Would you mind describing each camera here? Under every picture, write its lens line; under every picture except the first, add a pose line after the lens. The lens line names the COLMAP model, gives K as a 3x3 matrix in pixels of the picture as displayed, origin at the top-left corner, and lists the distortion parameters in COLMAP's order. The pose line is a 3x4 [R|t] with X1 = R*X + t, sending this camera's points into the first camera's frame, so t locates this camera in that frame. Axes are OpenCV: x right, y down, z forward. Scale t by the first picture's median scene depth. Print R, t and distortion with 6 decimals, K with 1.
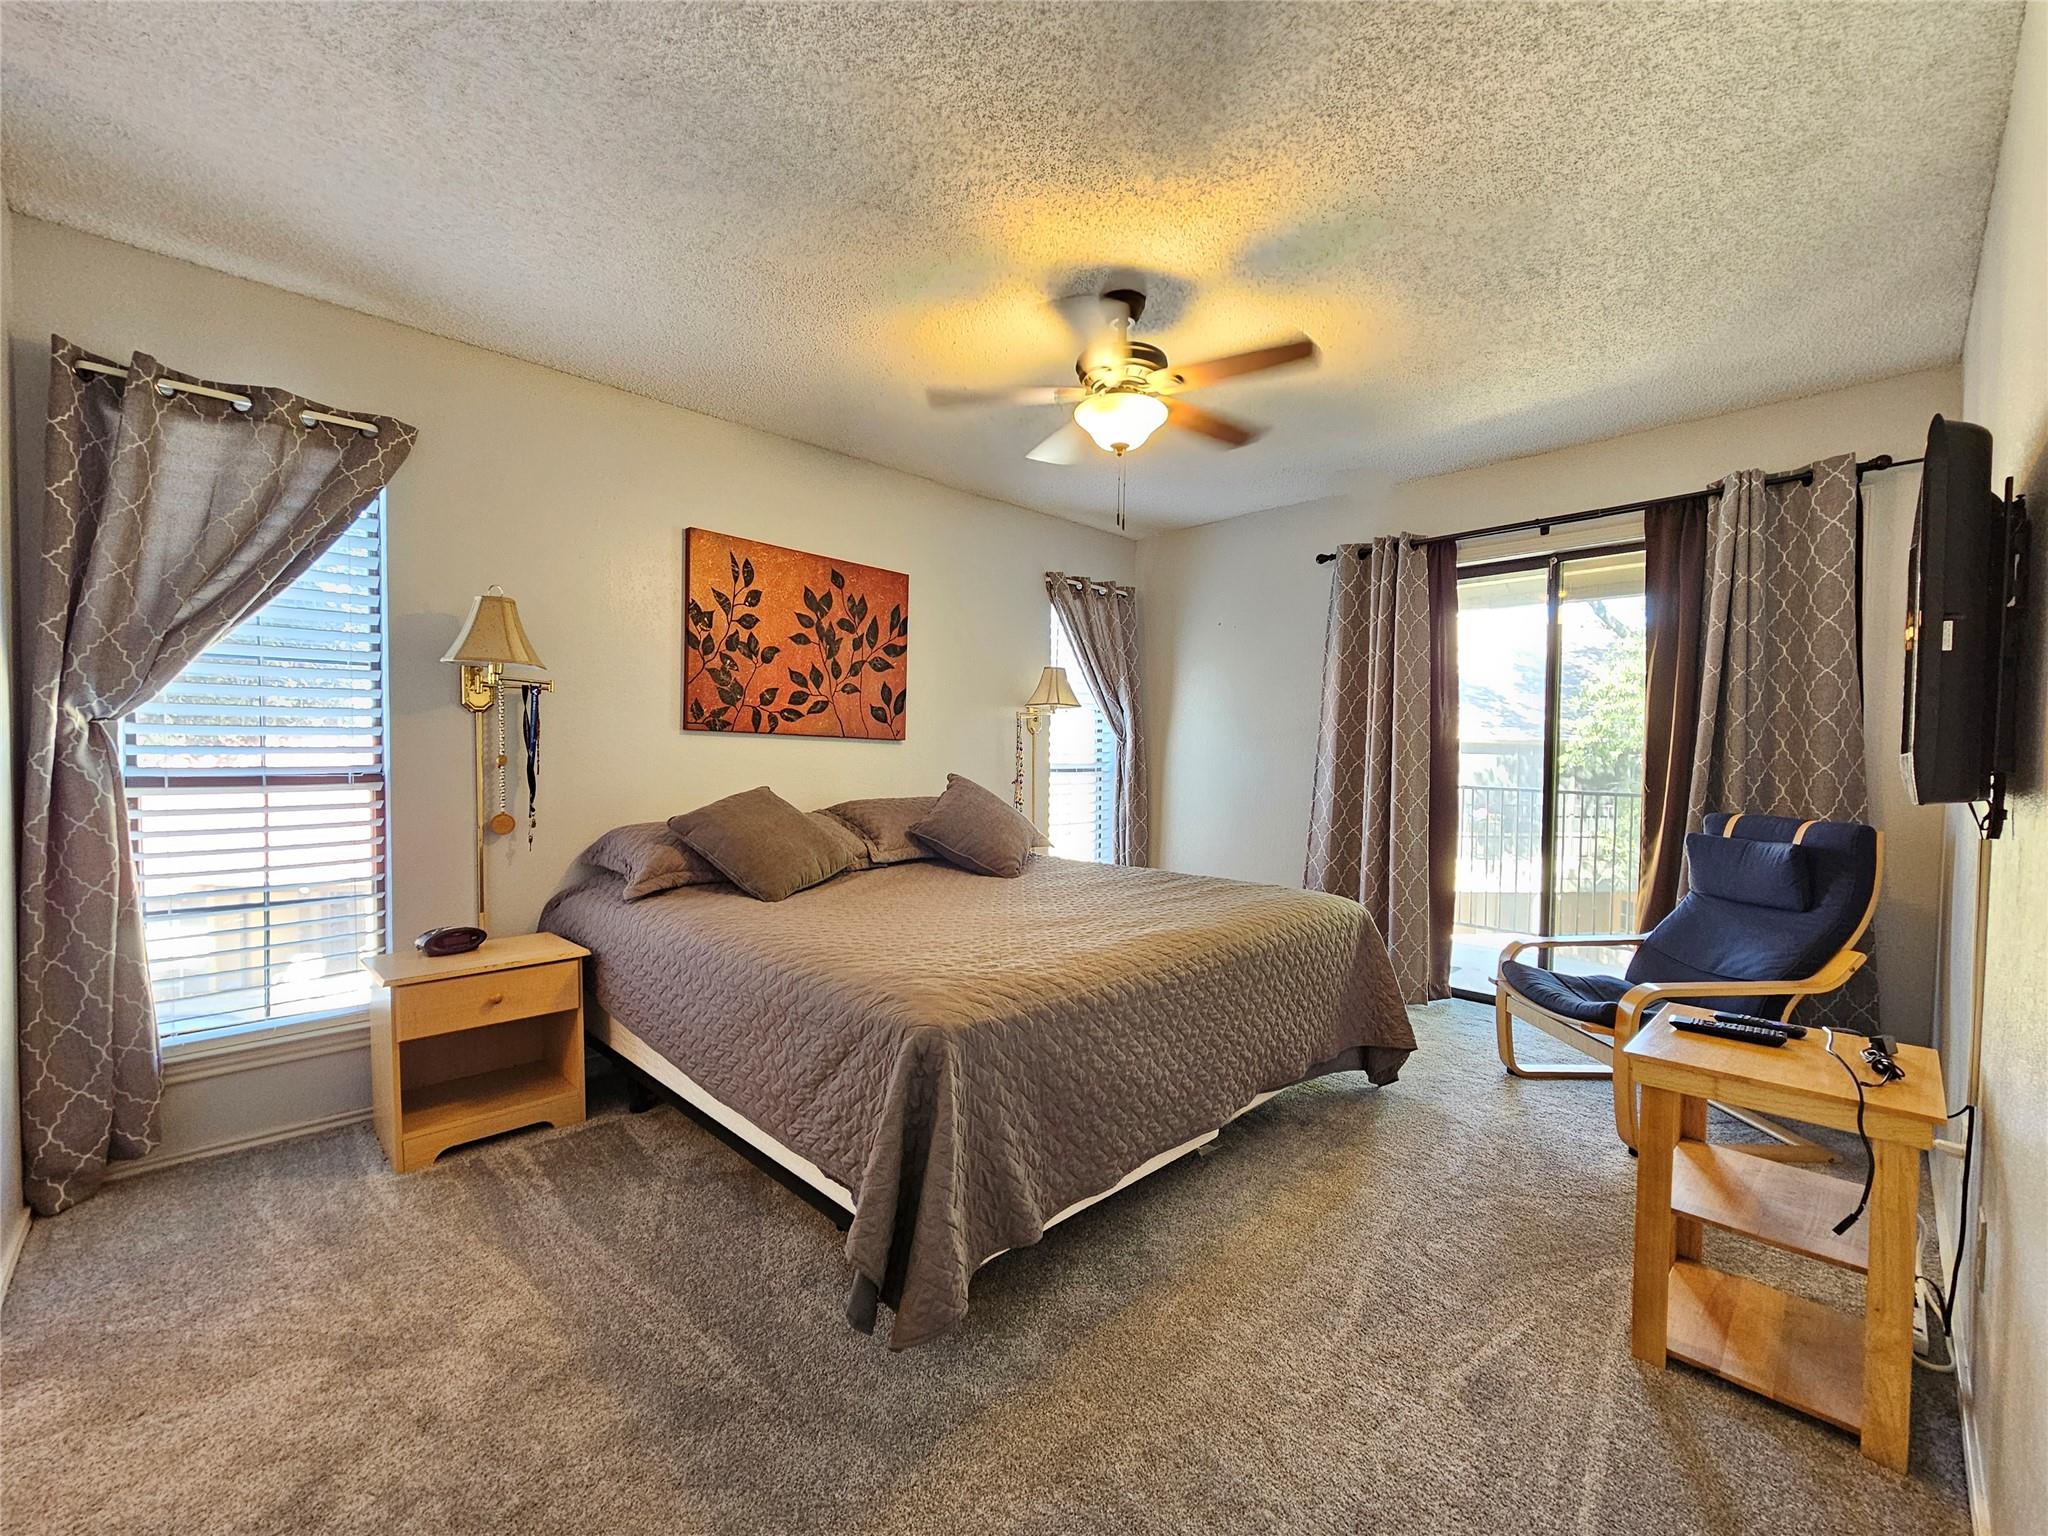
lens RADIAL K [[832.9, 0, 1020.4], [0, 832.9, 768.0], [0, 0, 1]] dist [-0.002976, -0.000248]
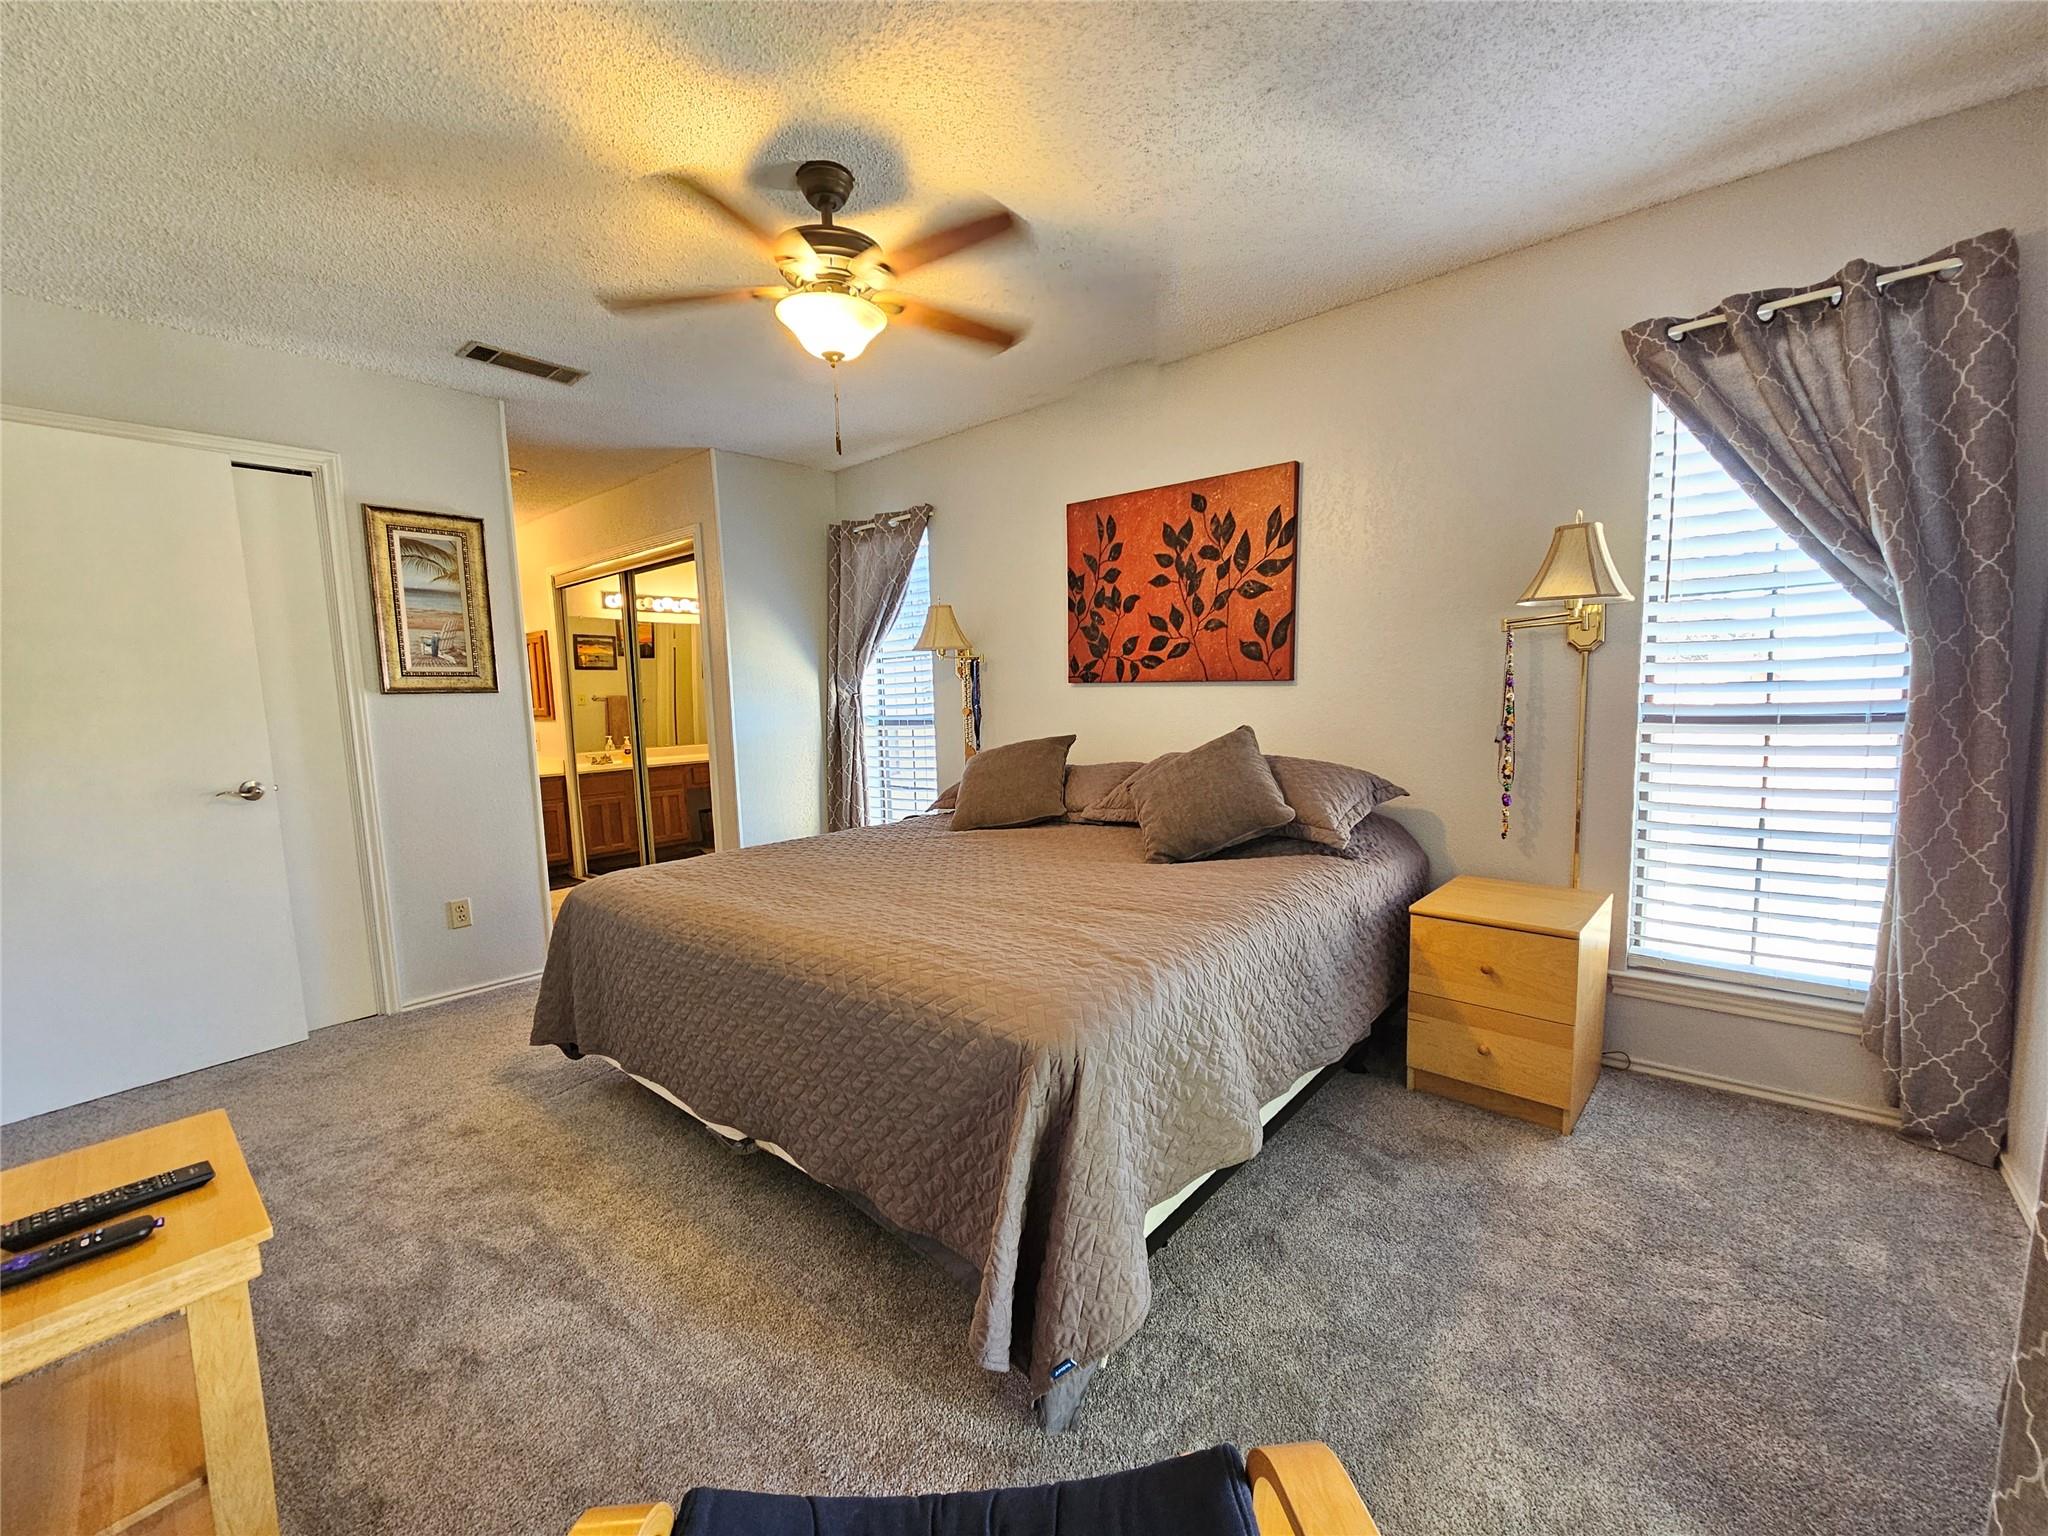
lens RADIAL K [[833.9, 0, 1010.5], [0, 833.9, 782.0], [0, 0, 1]] dist [-0.002152, -0.000048]
pose [[0.080441, 0.084377, -0.993182, 0.681618], [0.005677, 0.996356, 0.085106, -0.006912], [0.996743, -0.012484, 0.079668, 0.736354]]
